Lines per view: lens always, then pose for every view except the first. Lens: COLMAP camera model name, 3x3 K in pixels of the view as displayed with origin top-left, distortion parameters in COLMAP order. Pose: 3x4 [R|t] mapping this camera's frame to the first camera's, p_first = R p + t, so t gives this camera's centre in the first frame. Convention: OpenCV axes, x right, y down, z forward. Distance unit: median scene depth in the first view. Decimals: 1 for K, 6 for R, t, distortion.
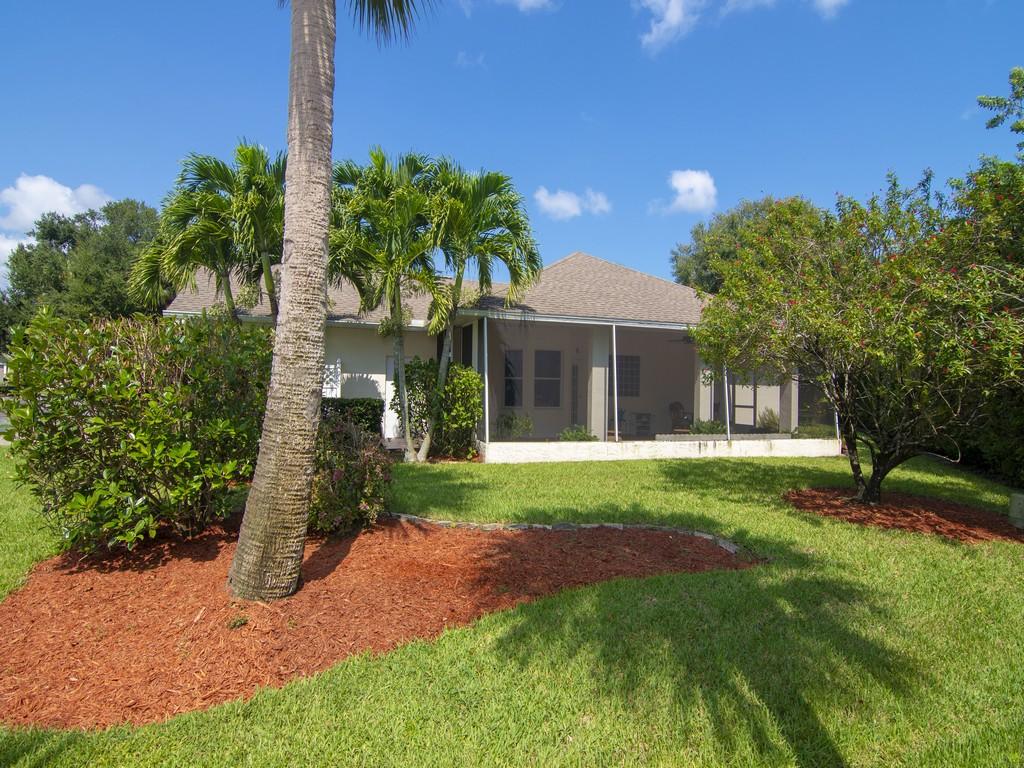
lens RADIAL K [[500.5, 0, 512.0], [0, 500.5, 384.0], [0, 0, 1]] dist [-0.002358, -0.012101]
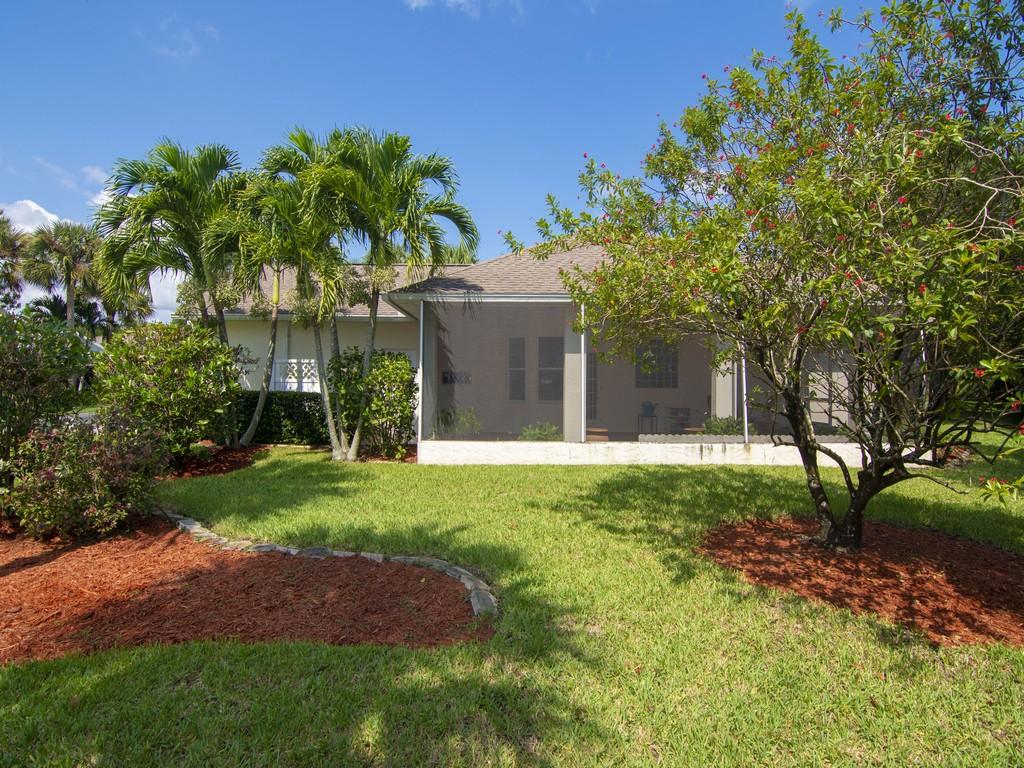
lens RADIAL K [[500.5, 0, 512.0], [0, 500.5, 384.0], [0, 0, 1]] dist [-0.002358, -0.012101]
pose [[0.958053, -0.013189, -0.286288, 0.343714], [0.016943, 0.999800, 0.010639, 0.008083], [0.286091, -0.015044, 0.958084, 0.180367]]
